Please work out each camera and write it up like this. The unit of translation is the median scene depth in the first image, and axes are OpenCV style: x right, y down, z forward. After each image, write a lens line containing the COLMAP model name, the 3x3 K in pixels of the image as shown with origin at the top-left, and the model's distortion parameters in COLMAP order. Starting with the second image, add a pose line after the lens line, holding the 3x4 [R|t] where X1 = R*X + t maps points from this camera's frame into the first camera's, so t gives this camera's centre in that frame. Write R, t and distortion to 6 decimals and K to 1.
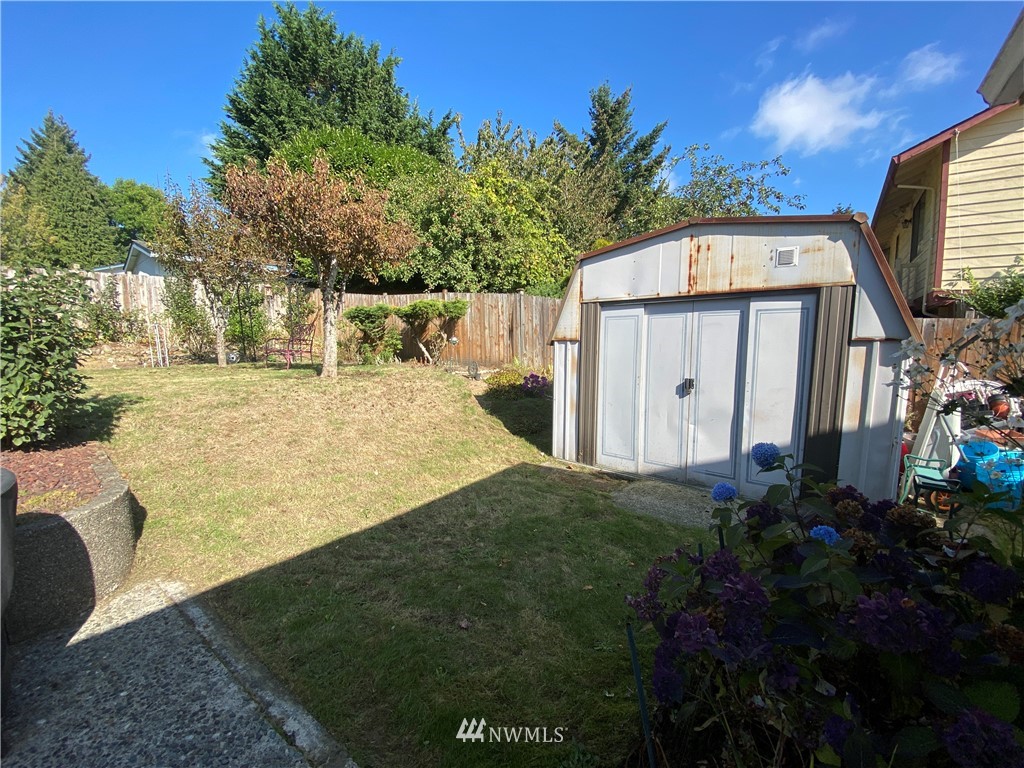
lens RADIAL K [[410.4, 0, 514.8], [0, 410.4, 383.5], [0, 0, 1]] dist [0.019094, -0.019761]
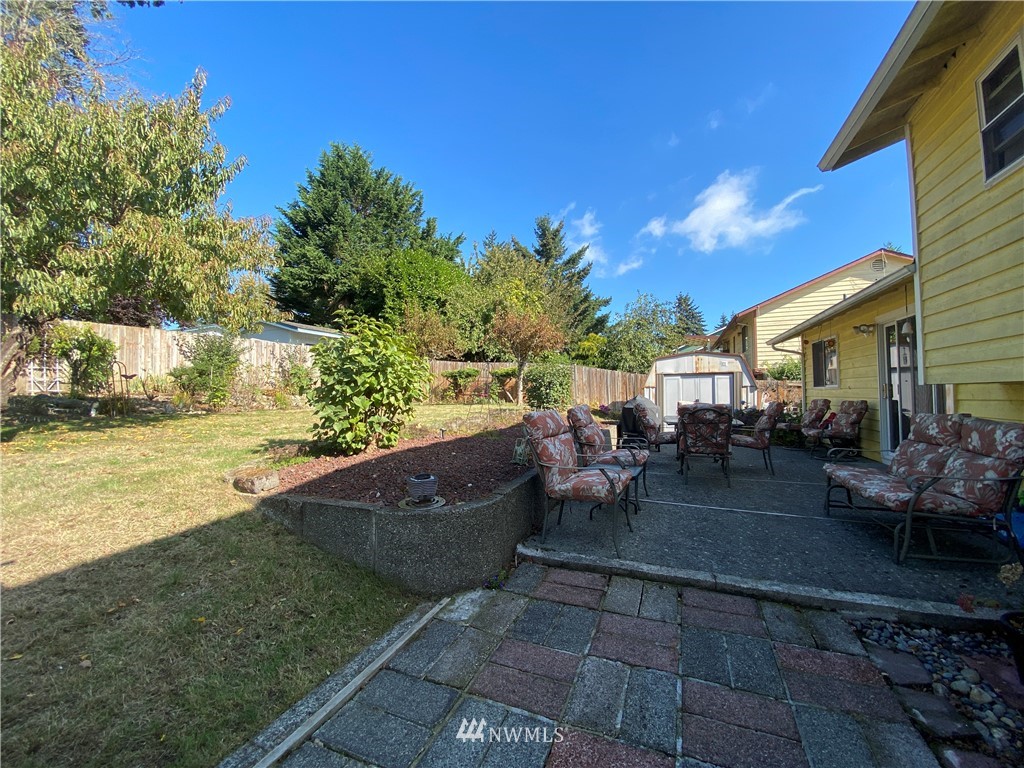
lens RADIAL K [[410.4, 0, 514.8], [0, 410.4, 383.5], [0, 0, 1]] dist [0.019094, -0.019761]
pose [[0.962982, 0.008168, 0.269441, -1.279585], [0.030214, 0.989972, -0.137998, 0.189781], [-0.267866, 0.141031, 0.953078, -1.186916]]
